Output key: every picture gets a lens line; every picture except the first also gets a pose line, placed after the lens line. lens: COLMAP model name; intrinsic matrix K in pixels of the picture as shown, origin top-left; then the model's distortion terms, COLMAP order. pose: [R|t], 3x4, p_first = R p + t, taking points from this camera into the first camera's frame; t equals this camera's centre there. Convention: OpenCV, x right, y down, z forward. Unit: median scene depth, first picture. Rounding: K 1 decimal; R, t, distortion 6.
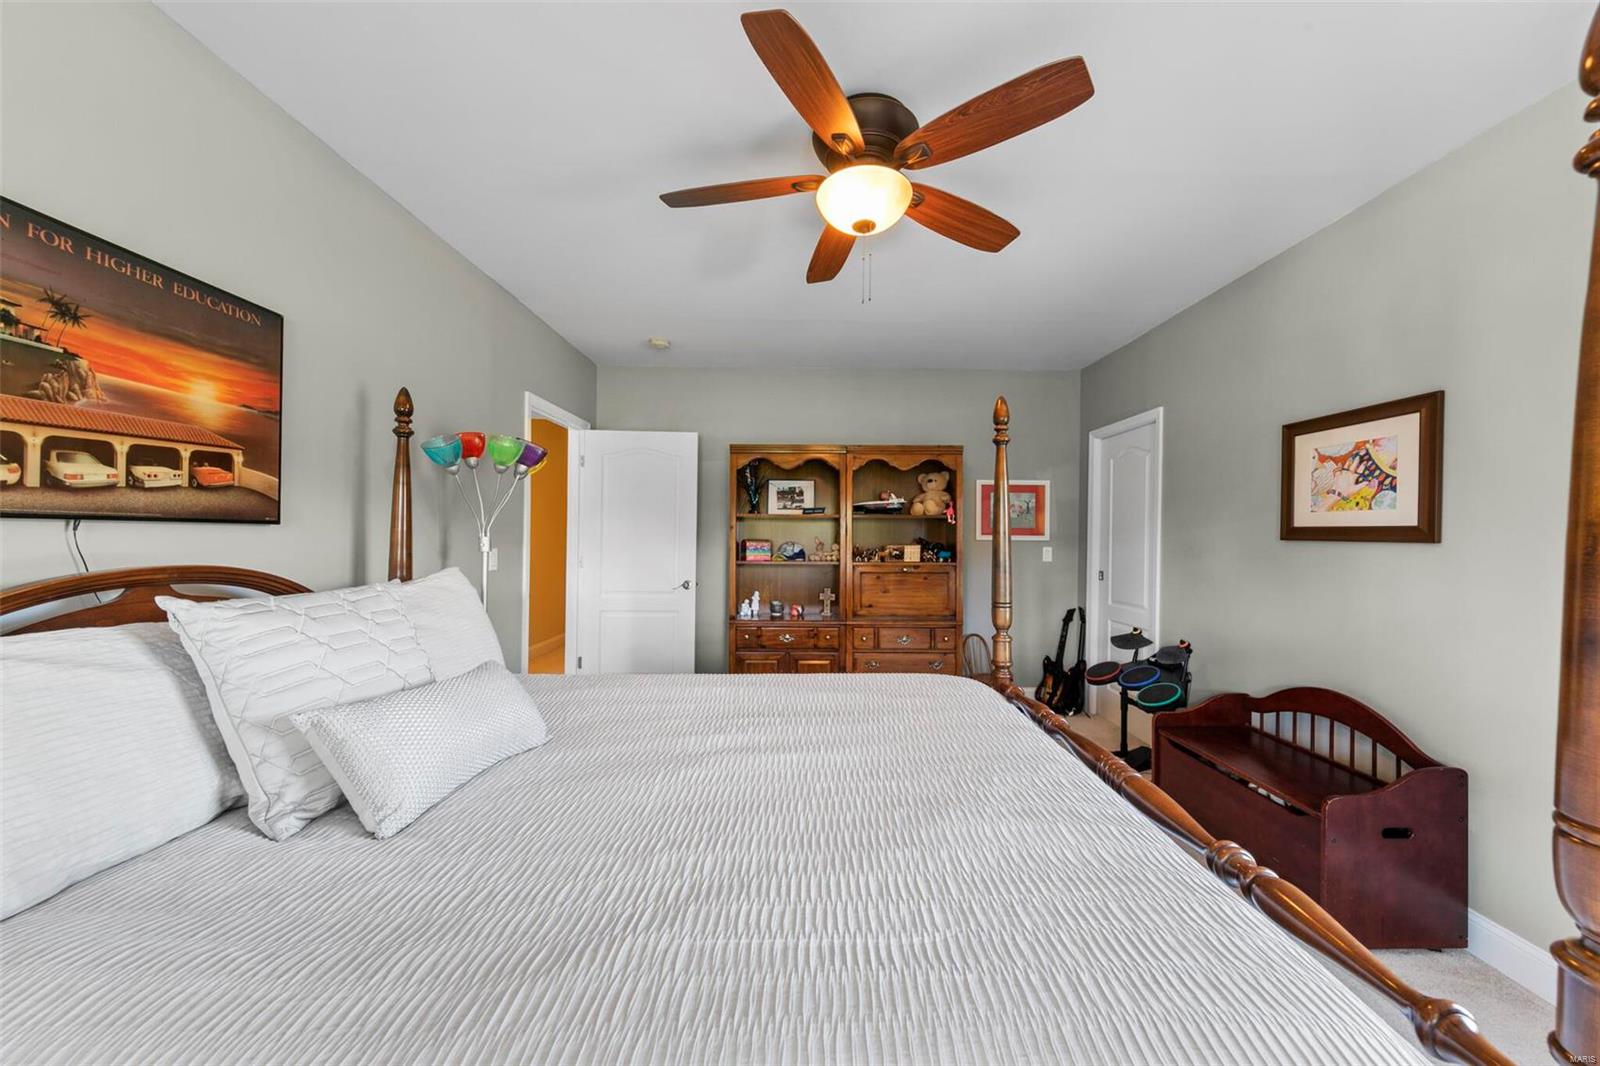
lens RADIAL K [[603.9, 0, 800.2], [0, 603.9, 530.2], [0, 0, 1]] dist [0.000048, 0.000000]
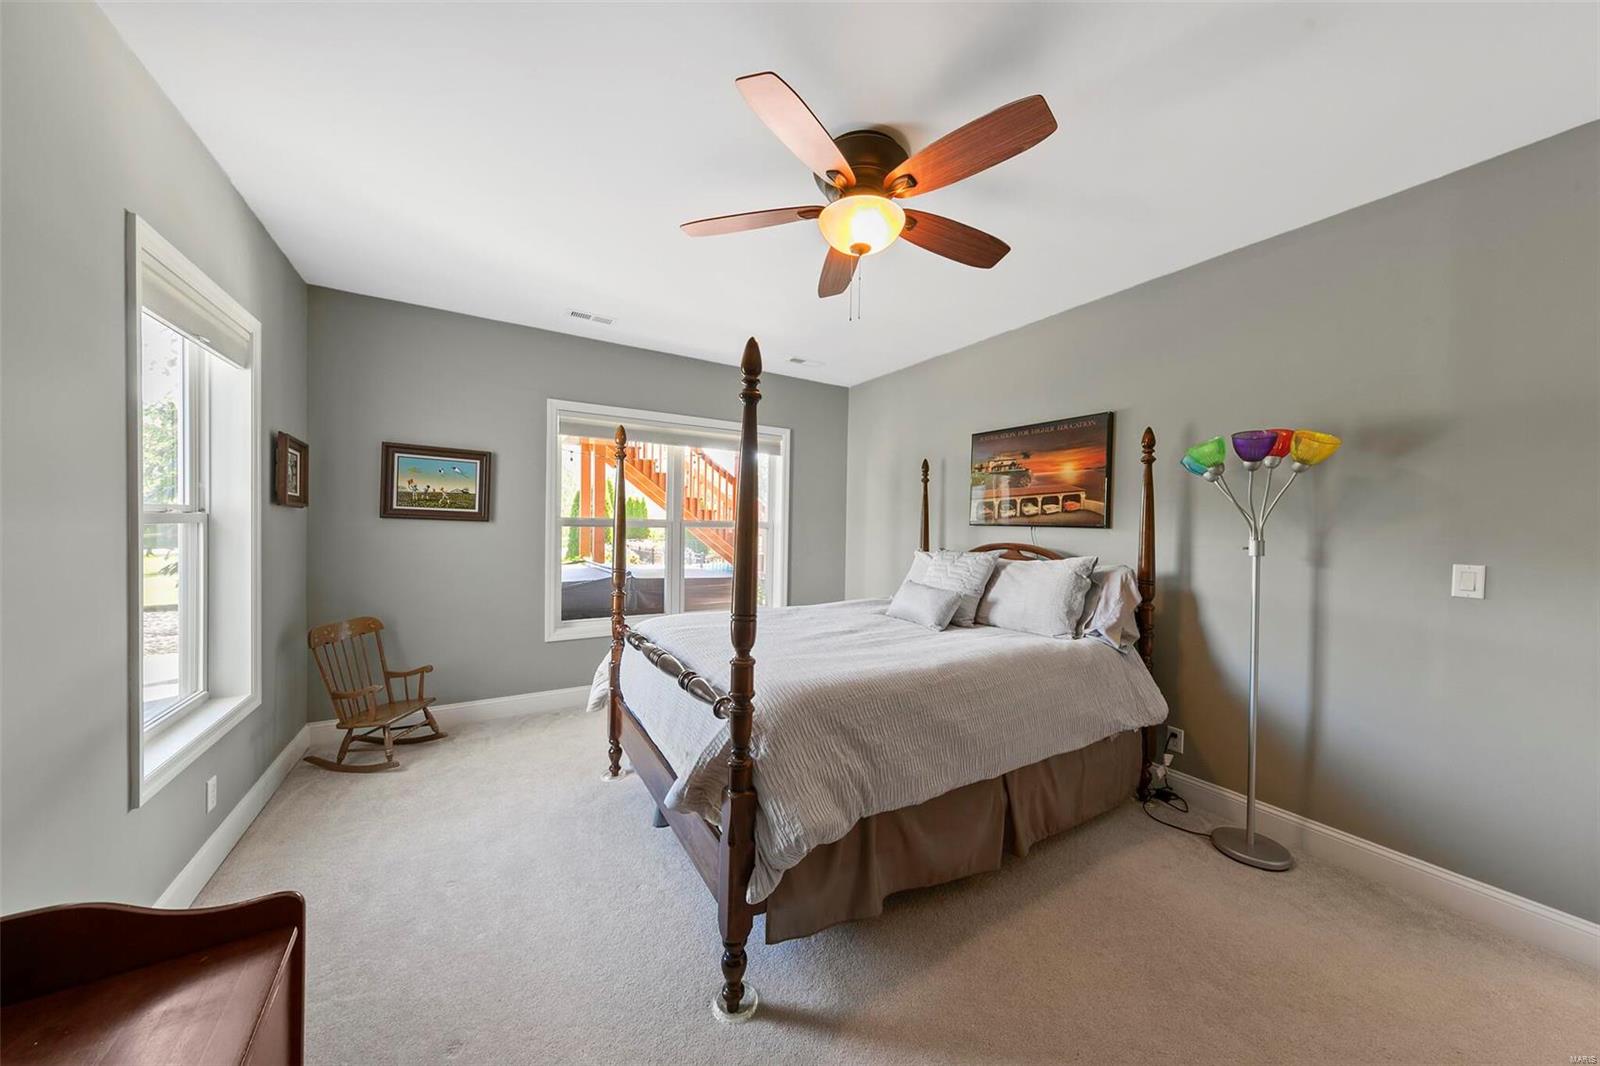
lens RADIAL K [[534.1, 0, 800.9], [0, 534.1, 531.1], [0, 0, 1]] dist [-0.000050, -0.000001]
pose [[-0.856746, -0.016911, -0.515462, 0.917771], [-0.022328, 0.999741, 0.004312, 0.015637], [0.515255, 0.015204, -0.856902, 2.327295]]
